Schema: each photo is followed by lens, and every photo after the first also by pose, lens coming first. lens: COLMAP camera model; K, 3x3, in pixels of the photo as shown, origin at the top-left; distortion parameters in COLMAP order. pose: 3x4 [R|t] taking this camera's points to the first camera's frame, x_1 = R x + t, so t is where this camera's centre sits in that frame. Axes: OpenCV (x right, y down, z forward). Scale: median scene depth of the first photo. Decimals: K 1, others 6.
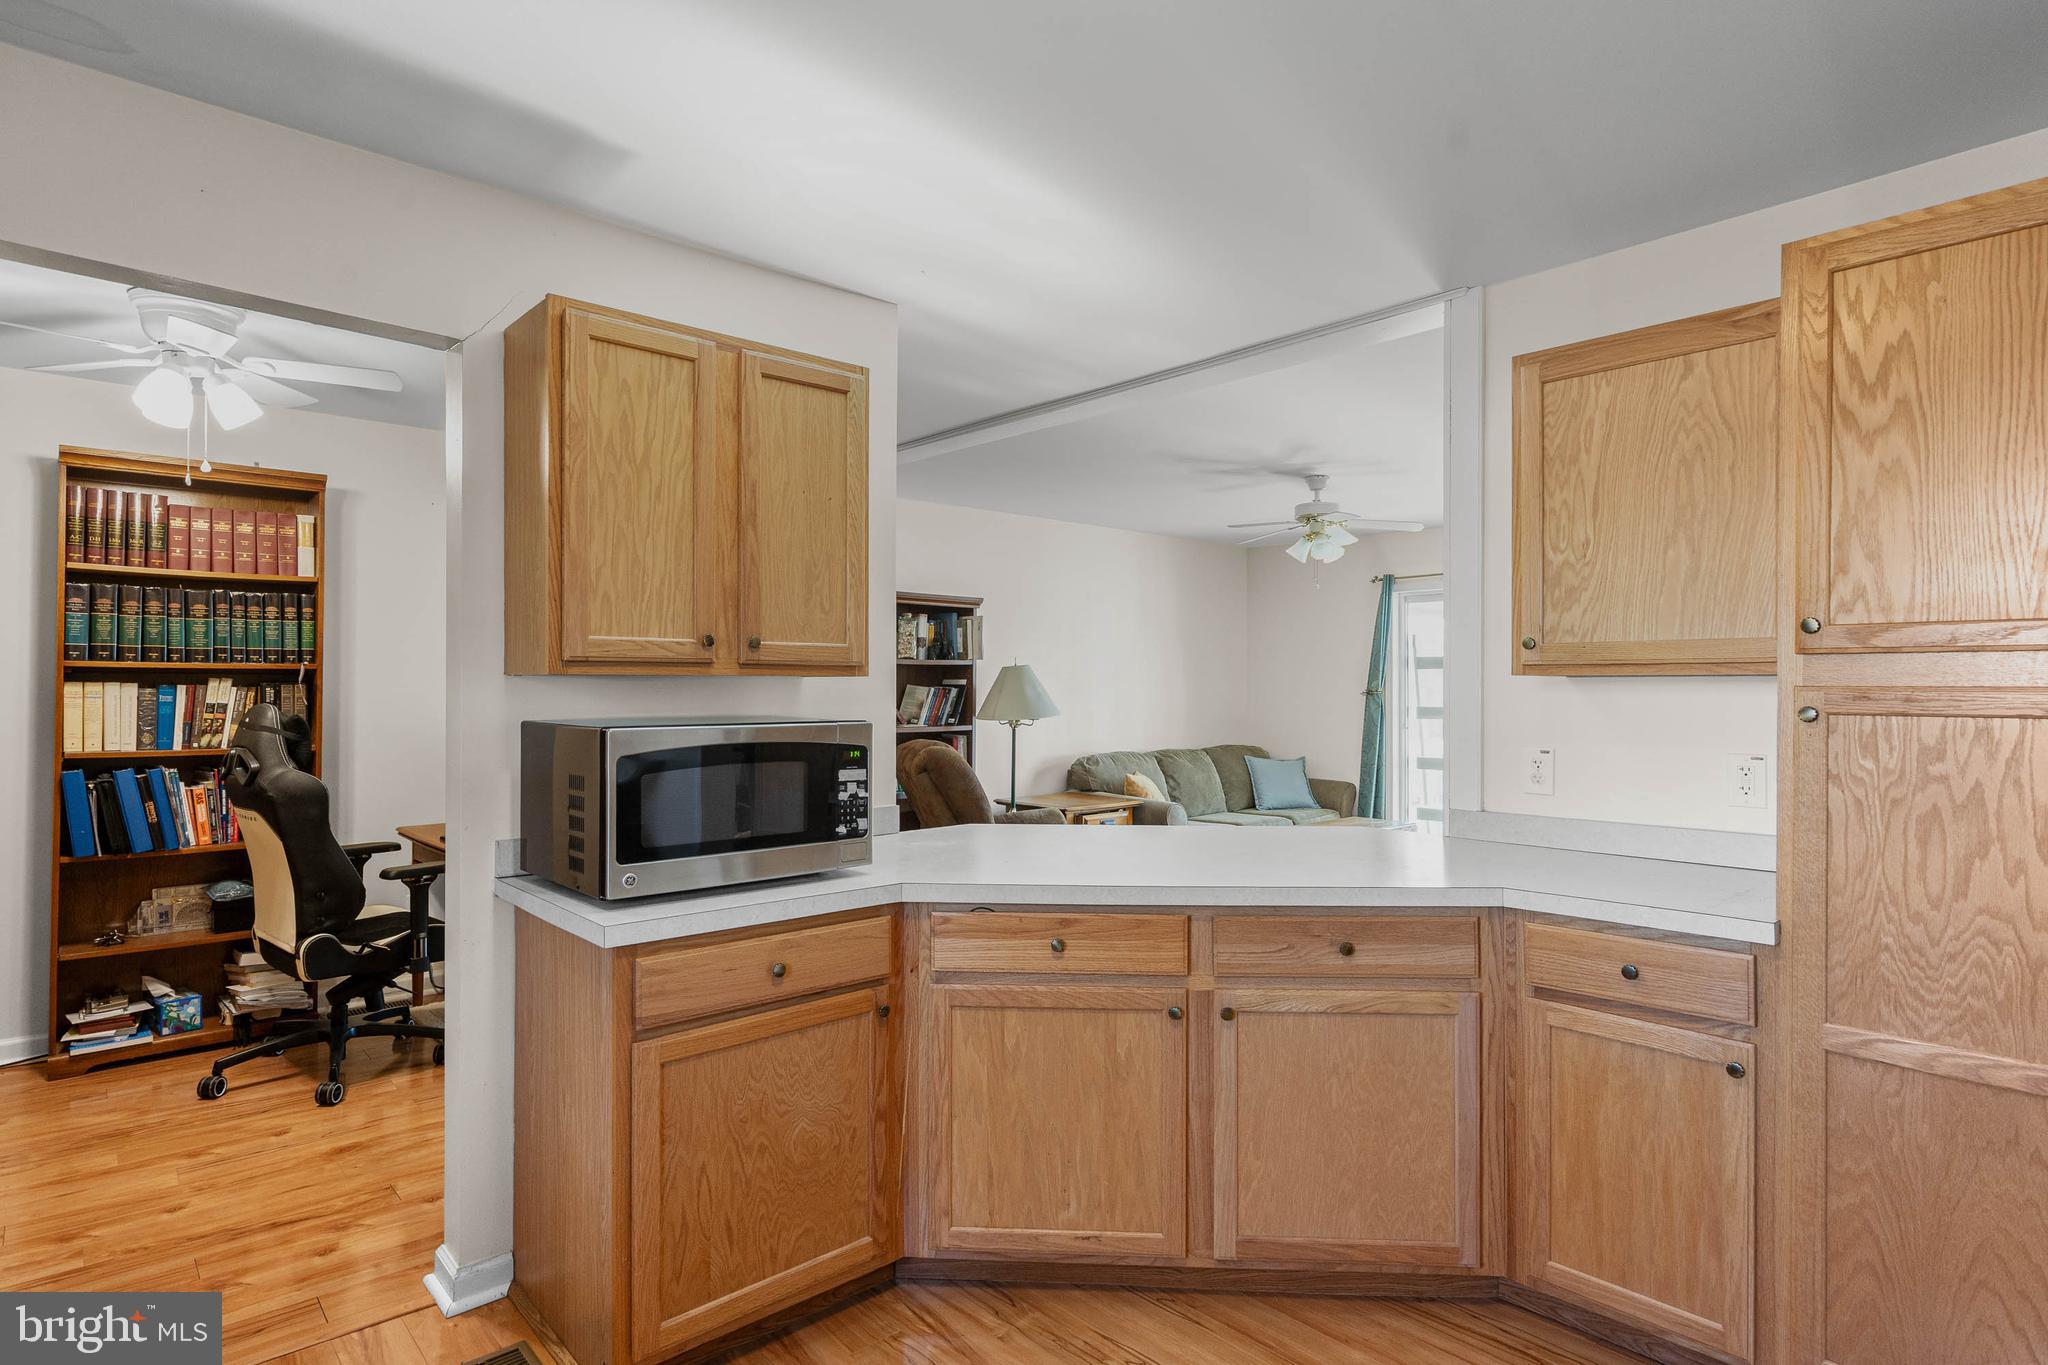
lens RADIAL K [[1088.4, 0, 1024.0], [0, 1088.4, 682.5], [0, 0, 1]] dist [-0.000419, 0.000031]
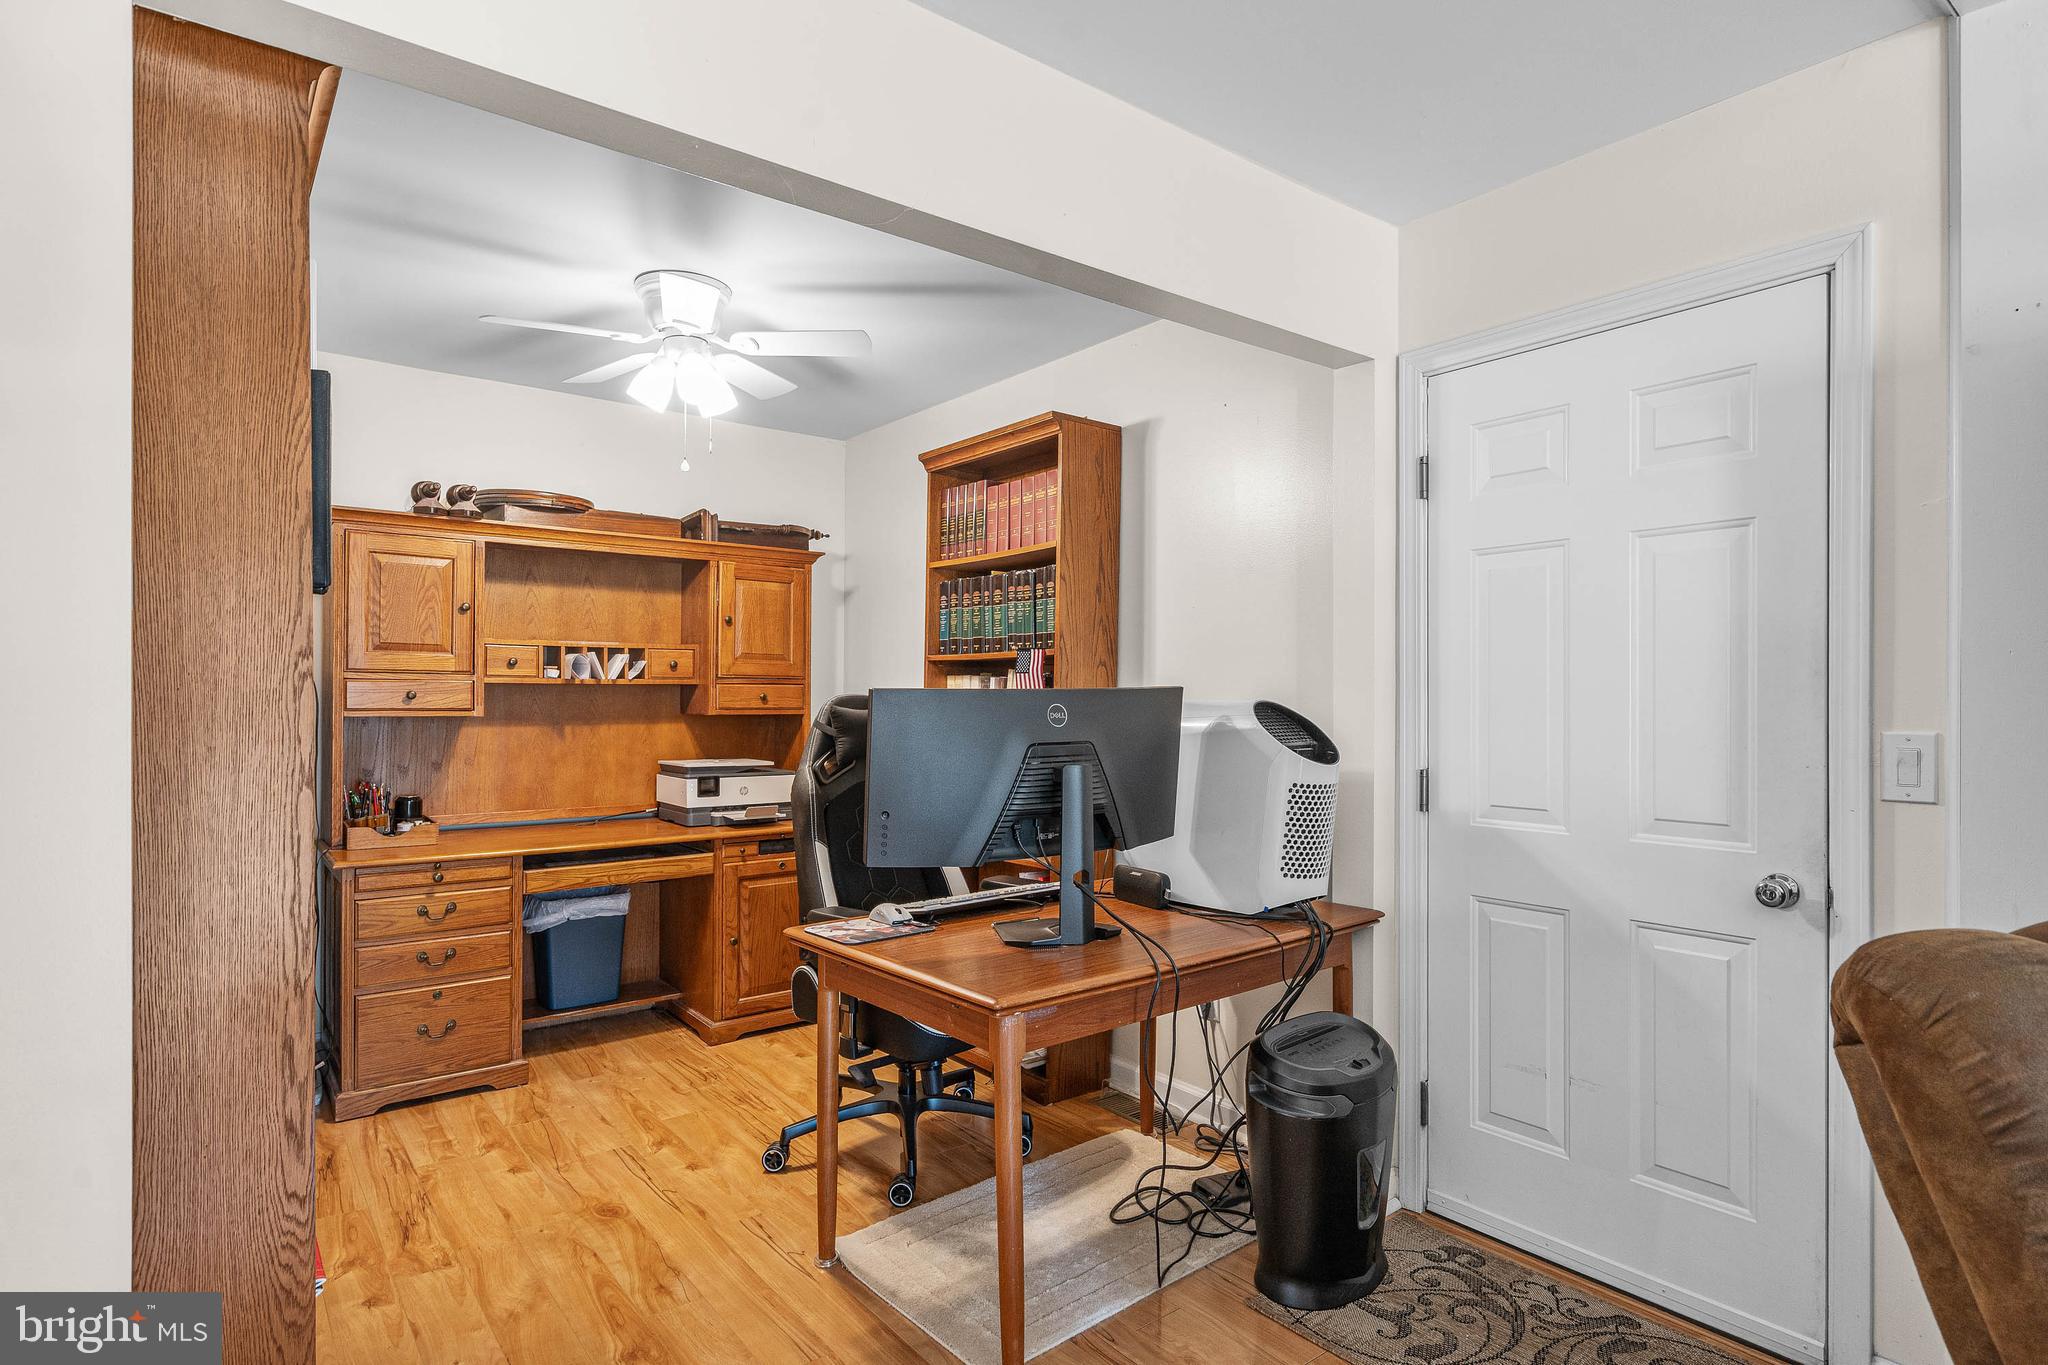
lens RADIAL K [[1075.2, 0, 1024.0], [0, 1075.2, 682.5], [0, 0, 1]] dist [0.003428, 0.000613]
pose [[-0.077407, -0.011701, -0.996931, 0.104381], [0.005523, 0.999911, -0.012165, 0.012514], [0.996984, -0.006448, -0.077335, 0.724238]]
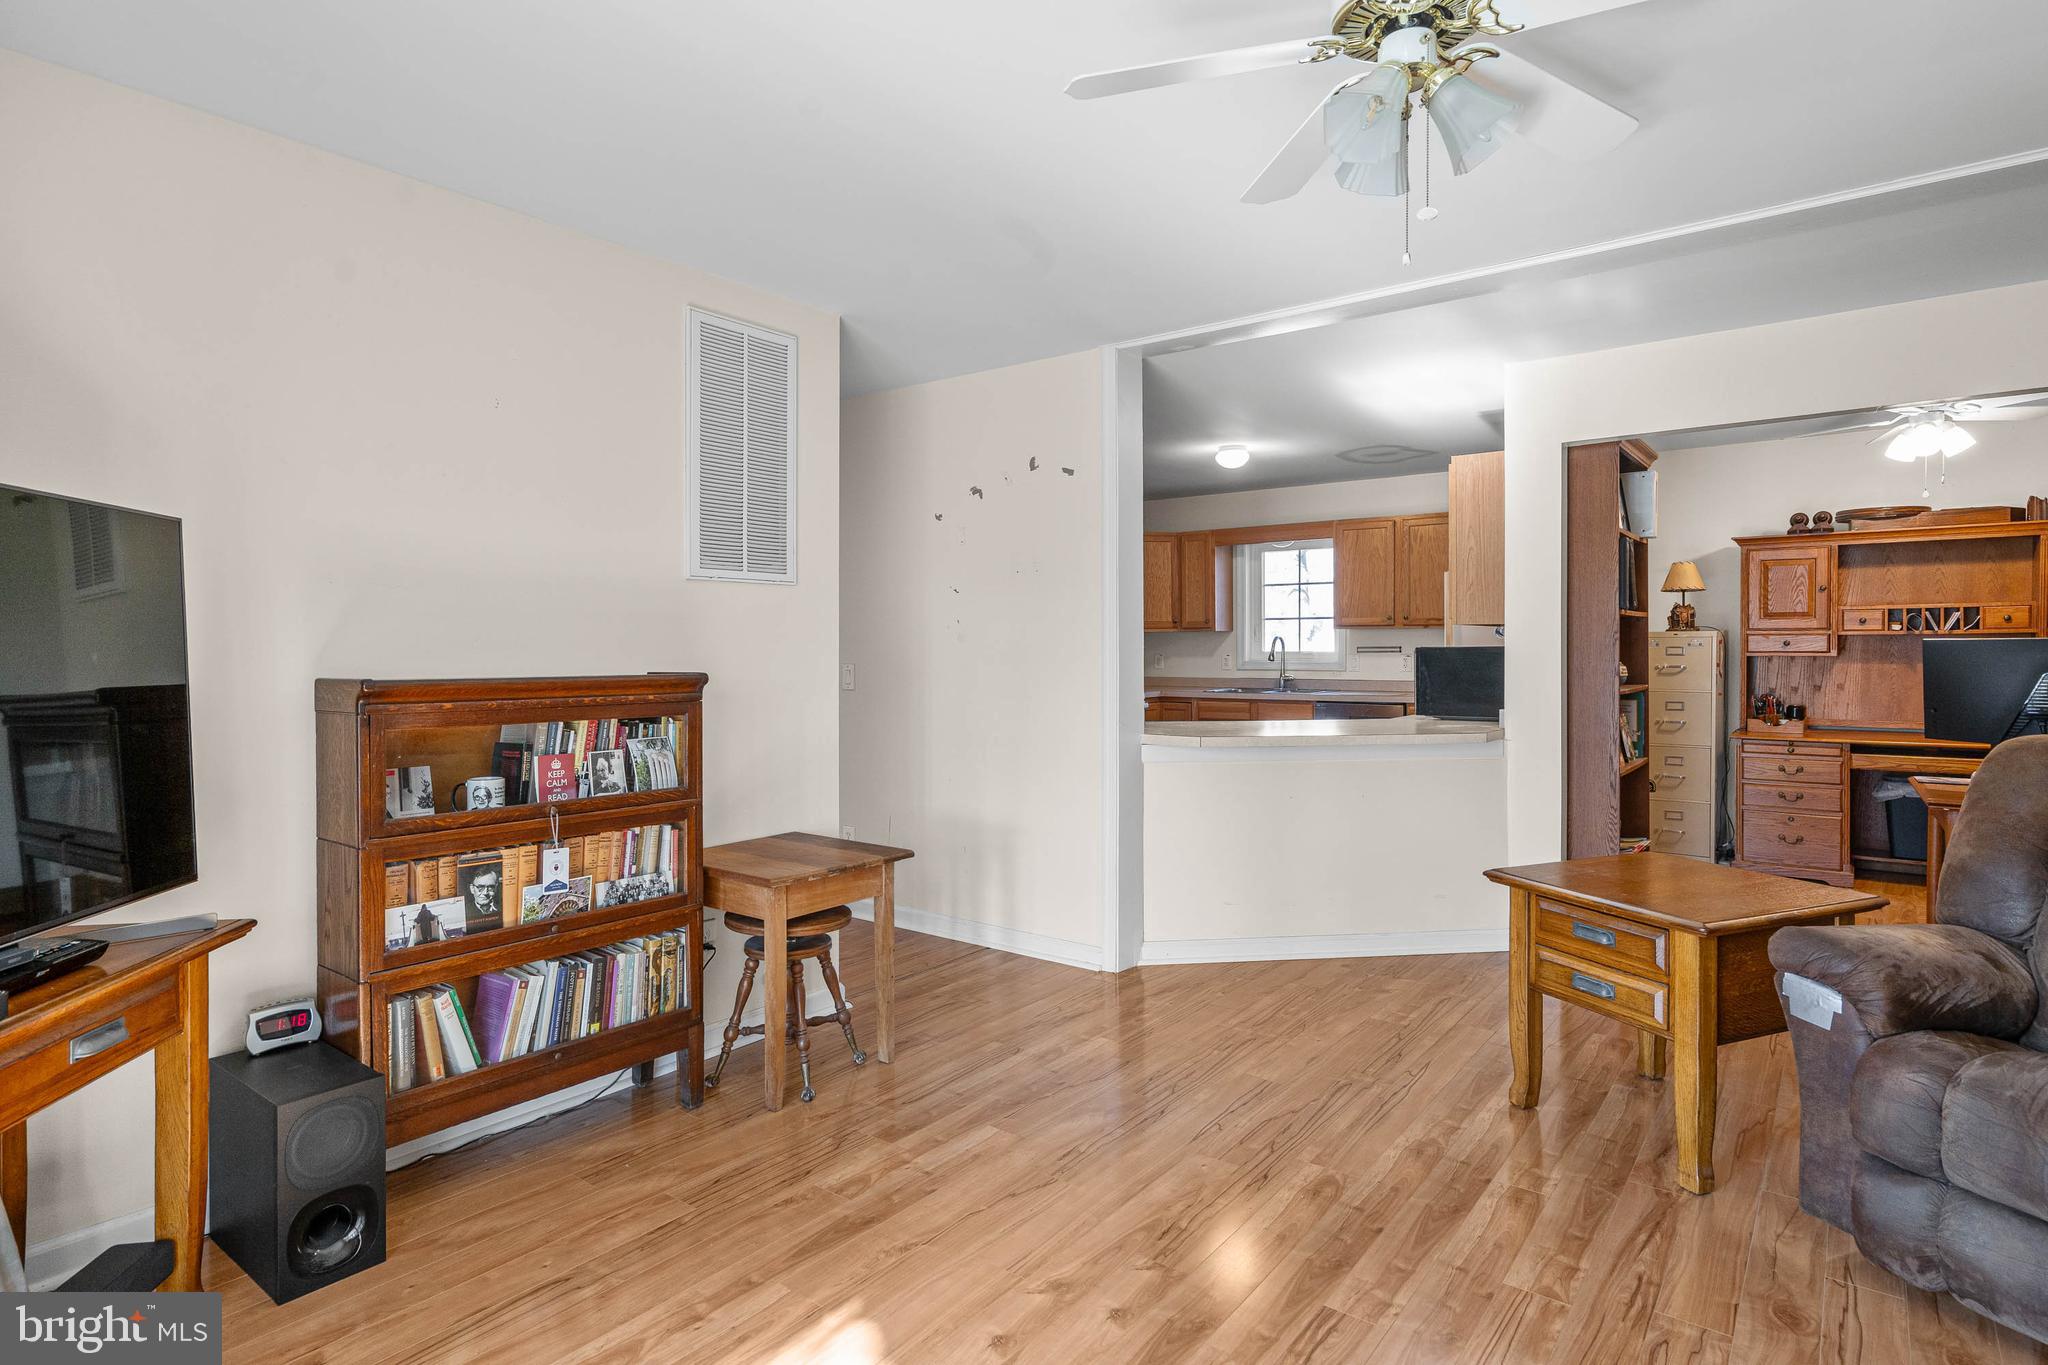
lens RADIAL K [[1088.4, 0, 1024.0], [0, 1088.4, 682.5], [0, 0, 1]] dist [-0.000419, 0.000031]
pose [[-0.984442, 0.012203, -0.175287, 0.396905], [0.007927, 0.999654, 0.025072, 0.015720], [0.175532, 0.023292, -0.984198, 1.188628]]
